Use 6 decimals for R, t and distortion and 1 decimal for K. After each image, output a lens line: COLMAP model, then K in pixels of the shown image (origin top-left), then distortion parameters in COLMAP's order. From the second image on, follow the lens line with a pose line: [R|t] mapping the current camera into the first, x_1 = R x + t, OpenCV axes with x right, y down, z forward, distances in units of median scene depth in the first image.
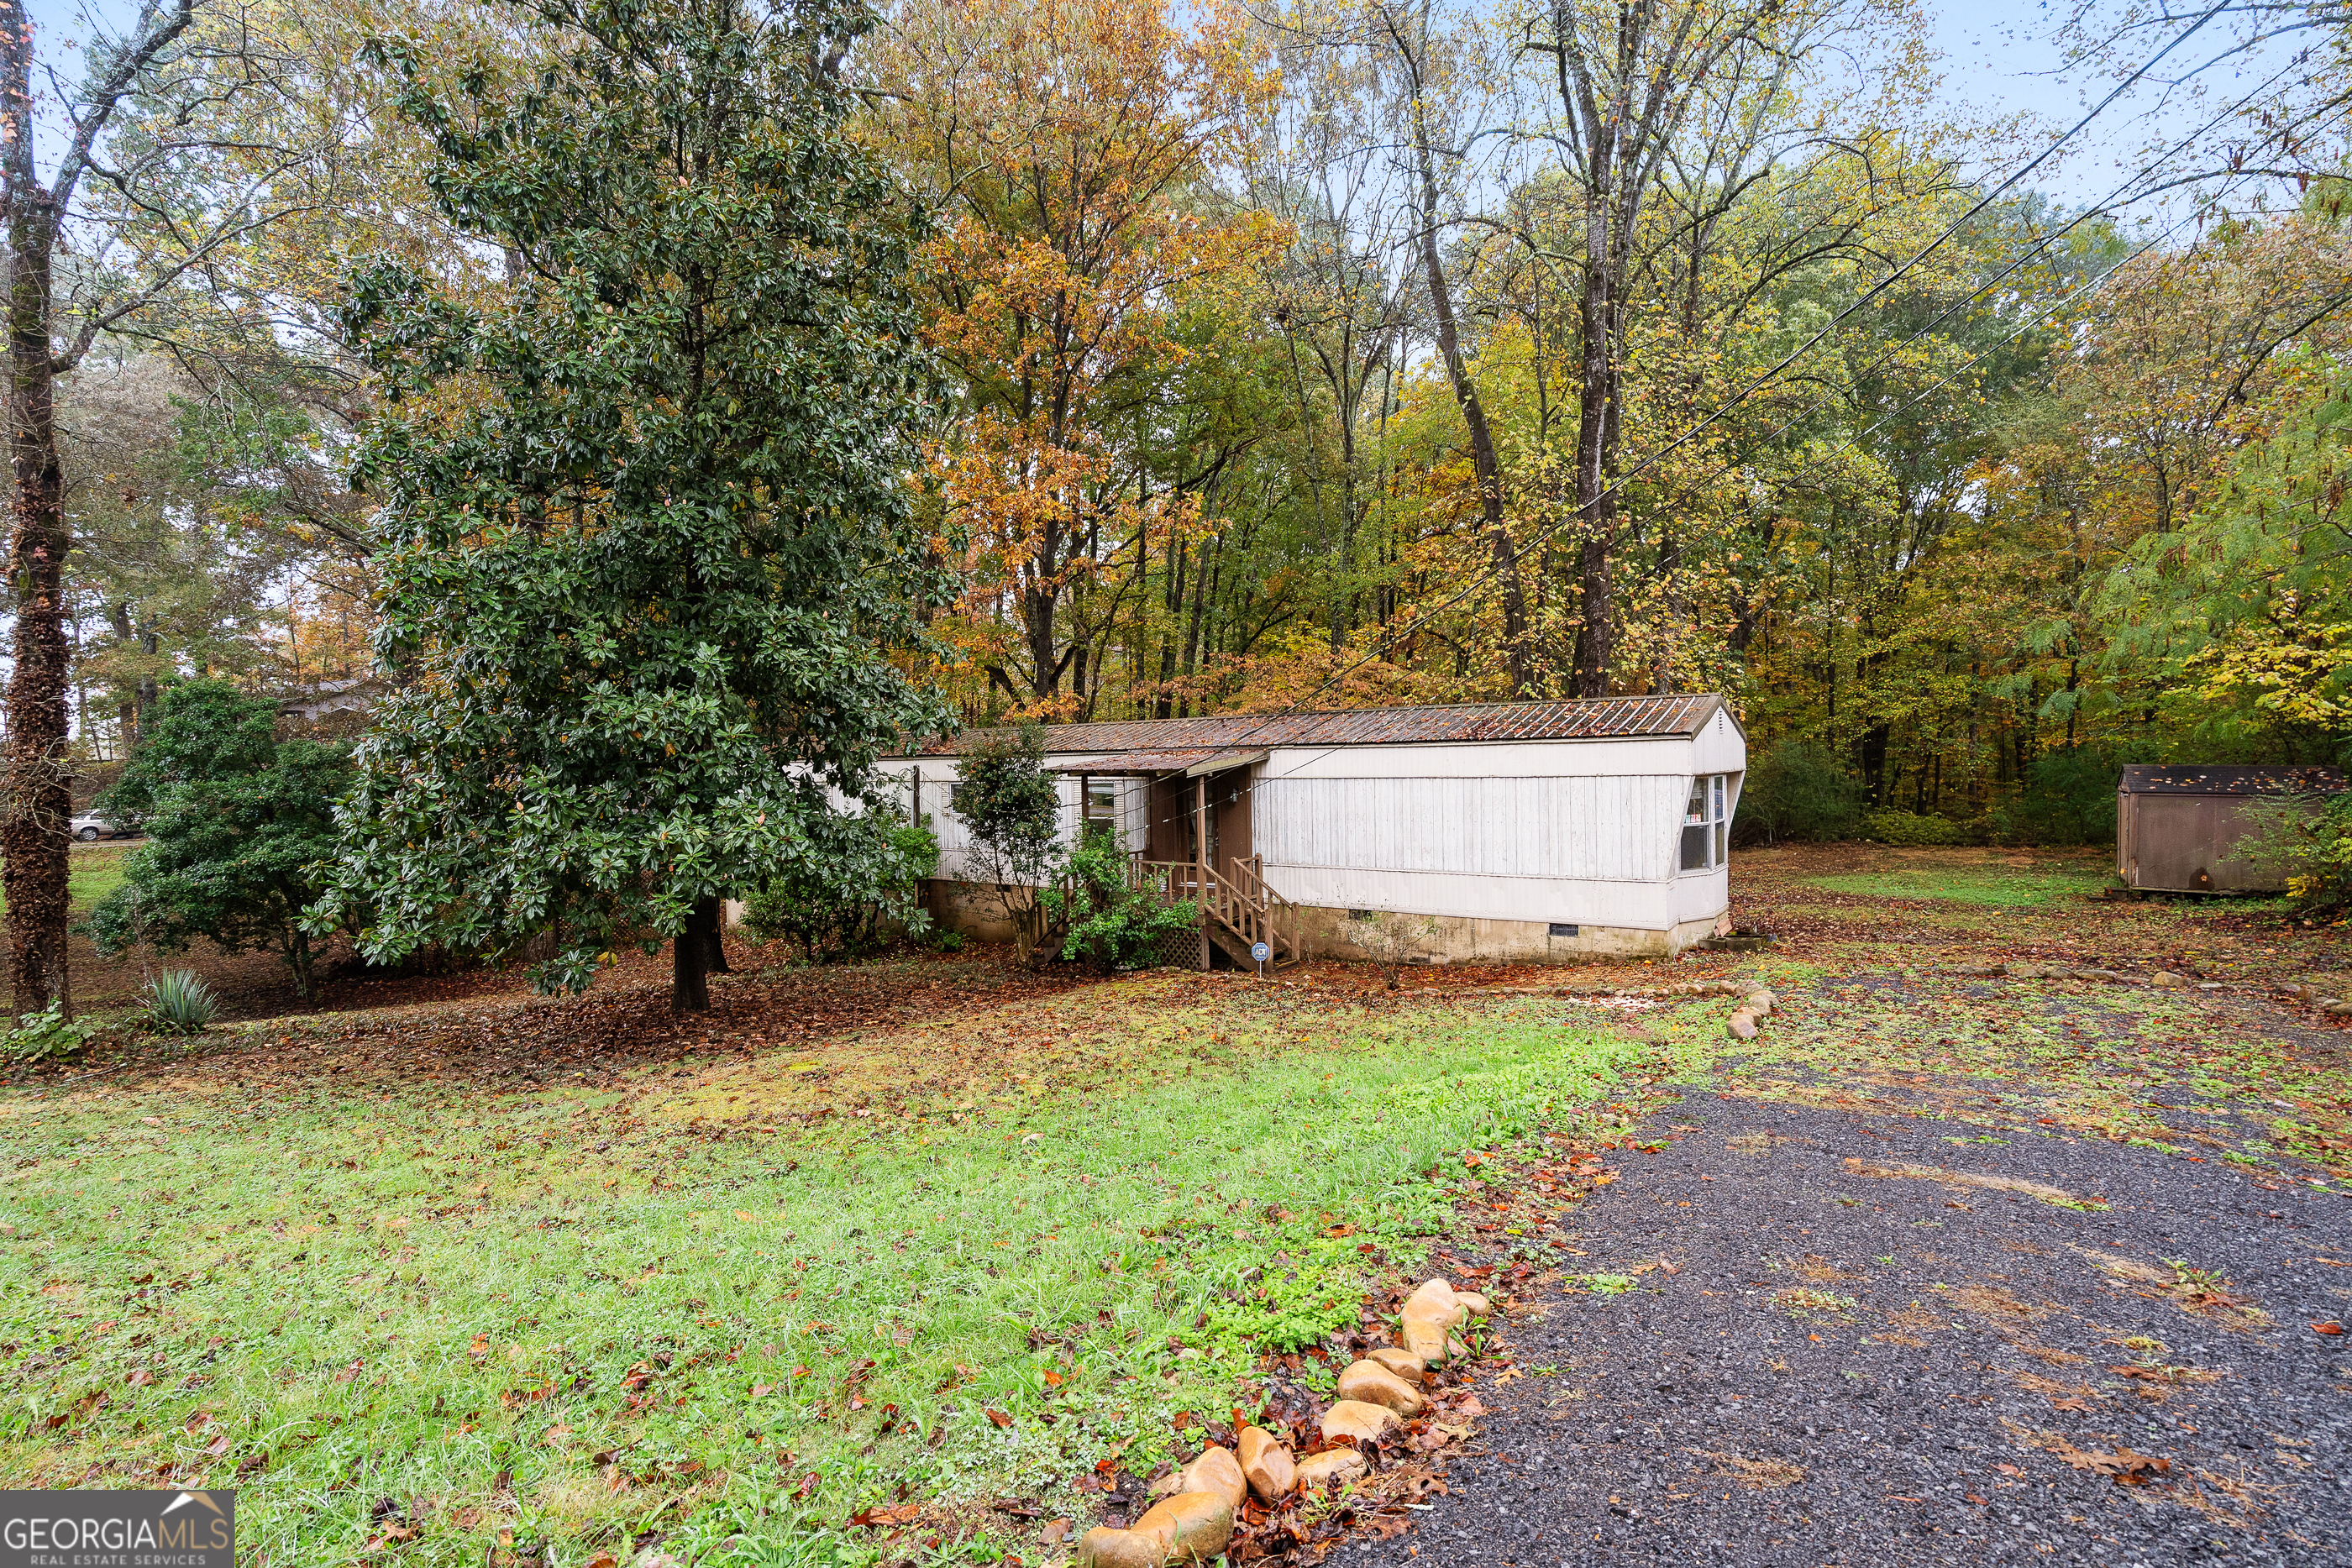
lens RADIAL K [[1074.1, 0, 1176.0], [0, 1074.1, 784.0], [0, 0, 1]] dist [0.001607, 0.000418]
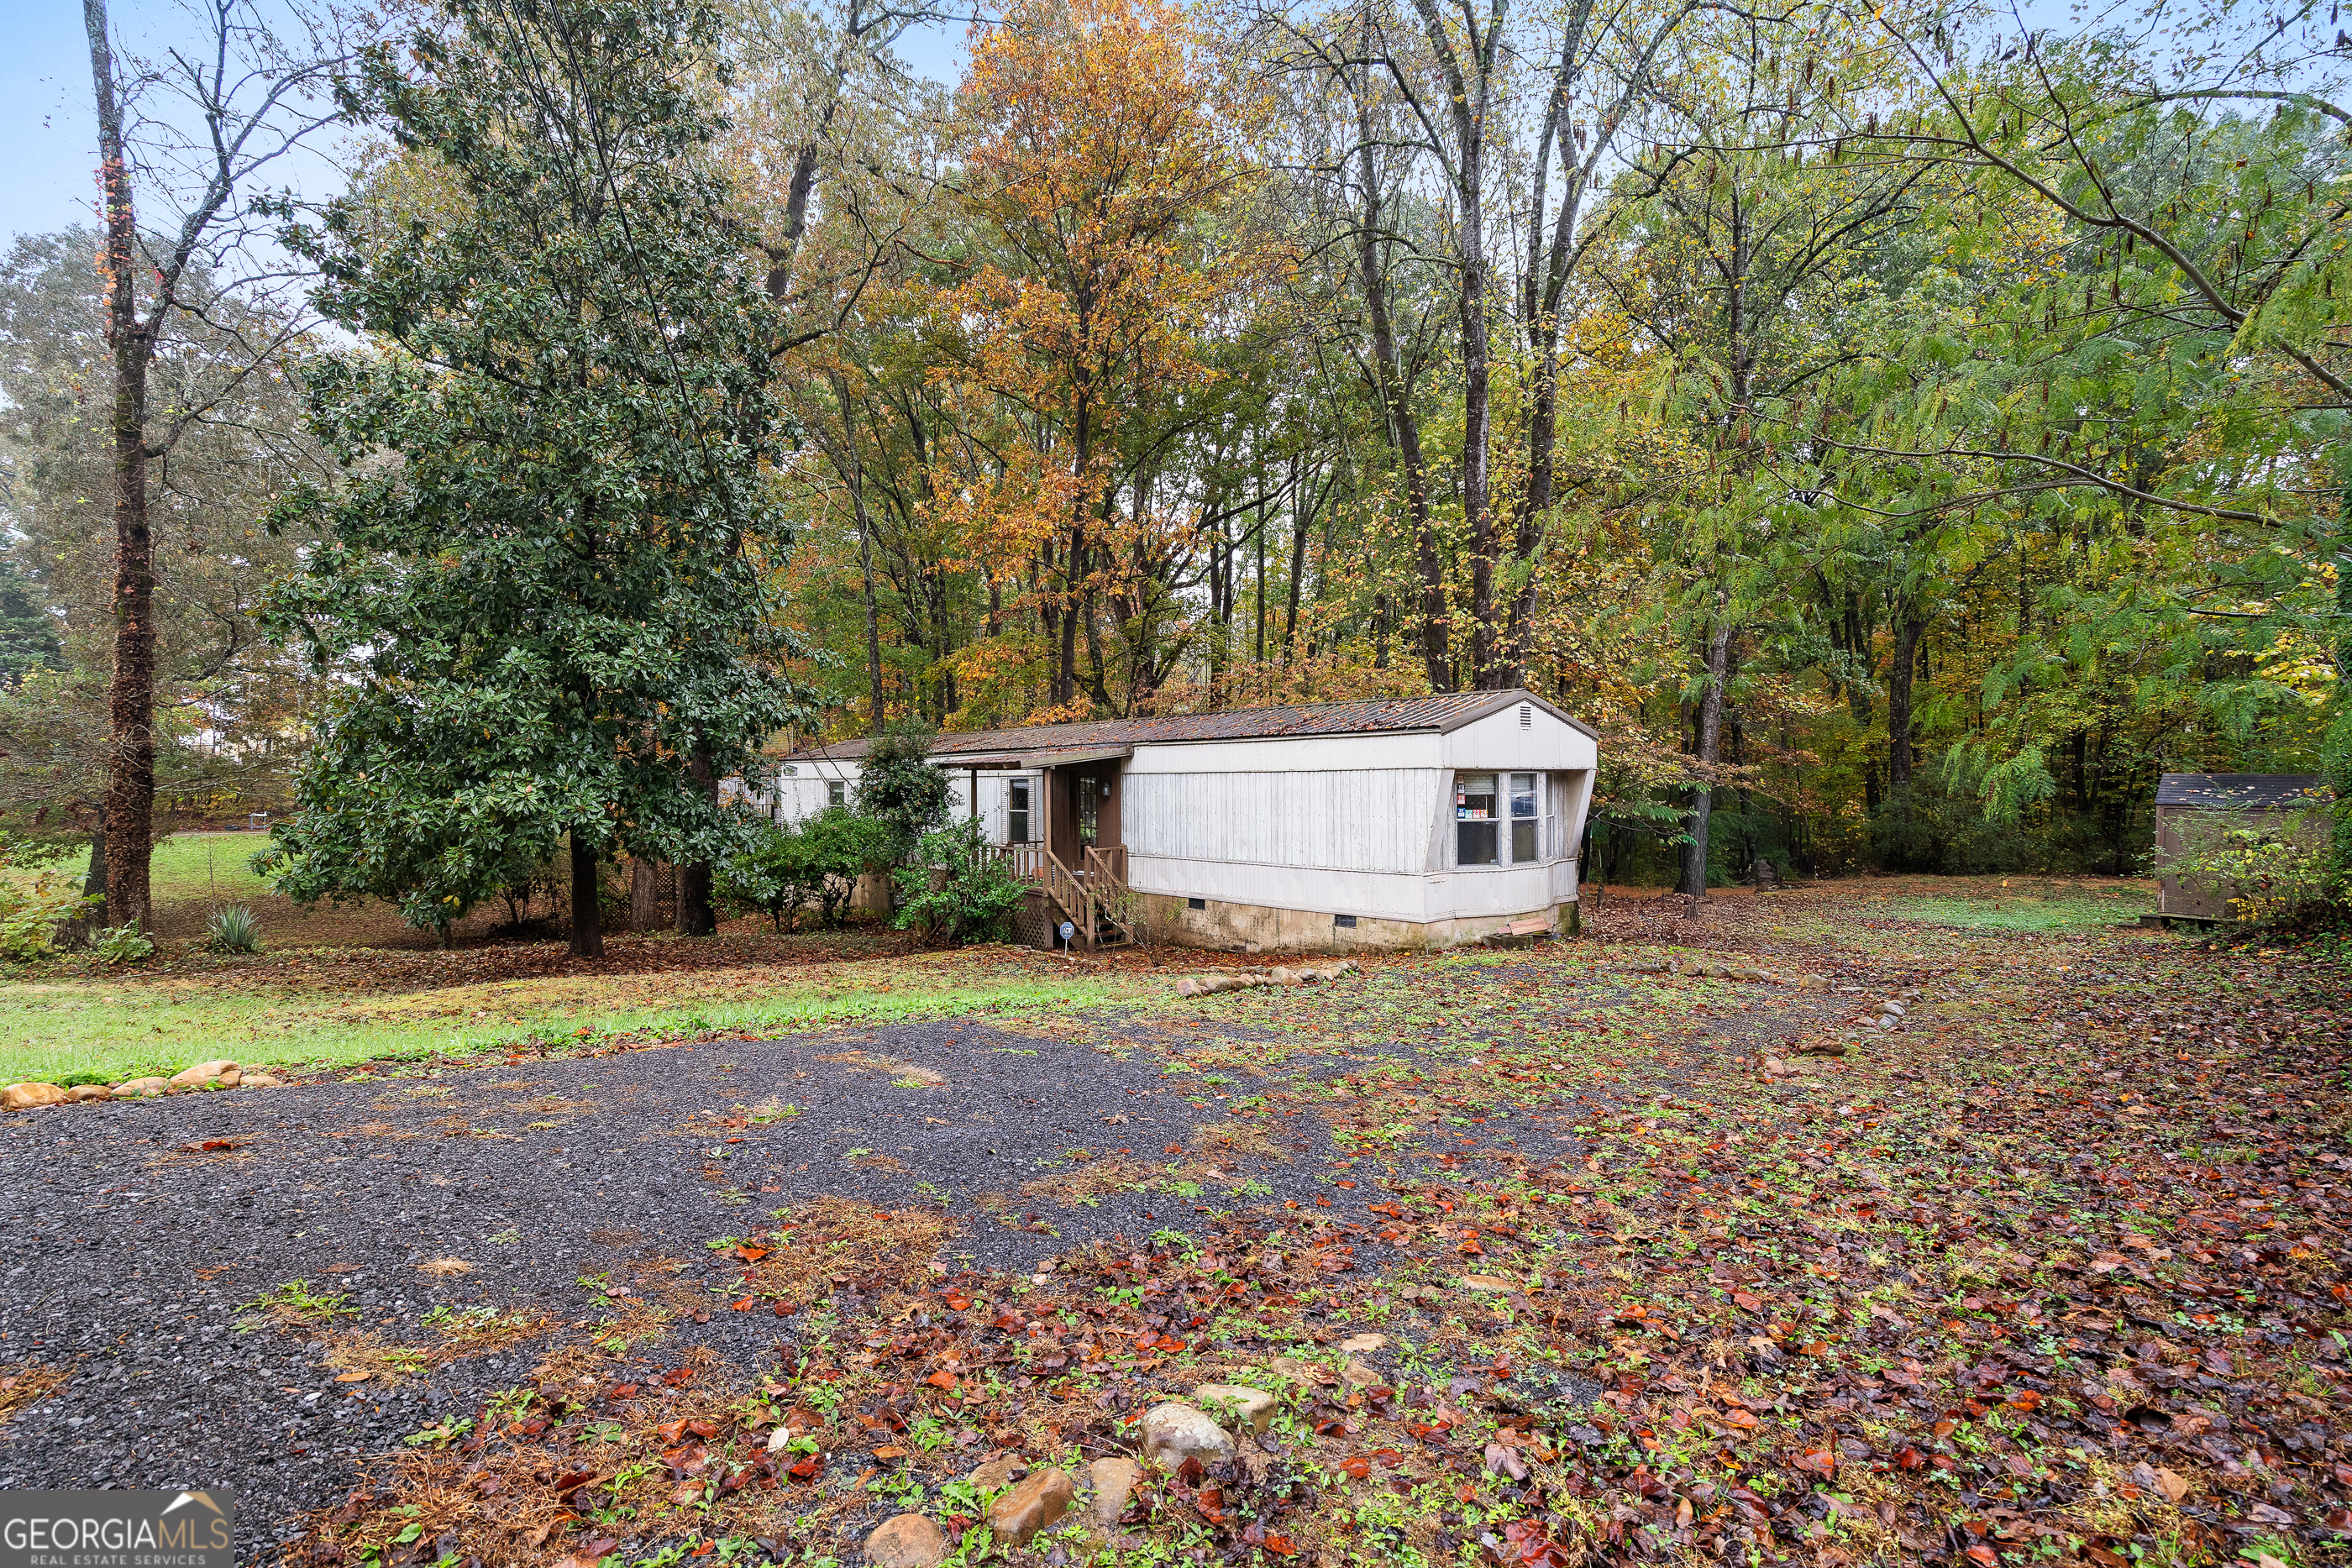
lens RADIAL K [[1074.1, 0, 1176.0], [0, 1074.1, 784.0], [0, 0, 1]] dist [0.001607, 0.000418]
pose [[0.976267, 0.012885, -0.216188, 0.418896], [-0.016006, 0.999791, -0.012691, 0.021308], [0.215980, 0.015850, 0.976269, -0.030220]]
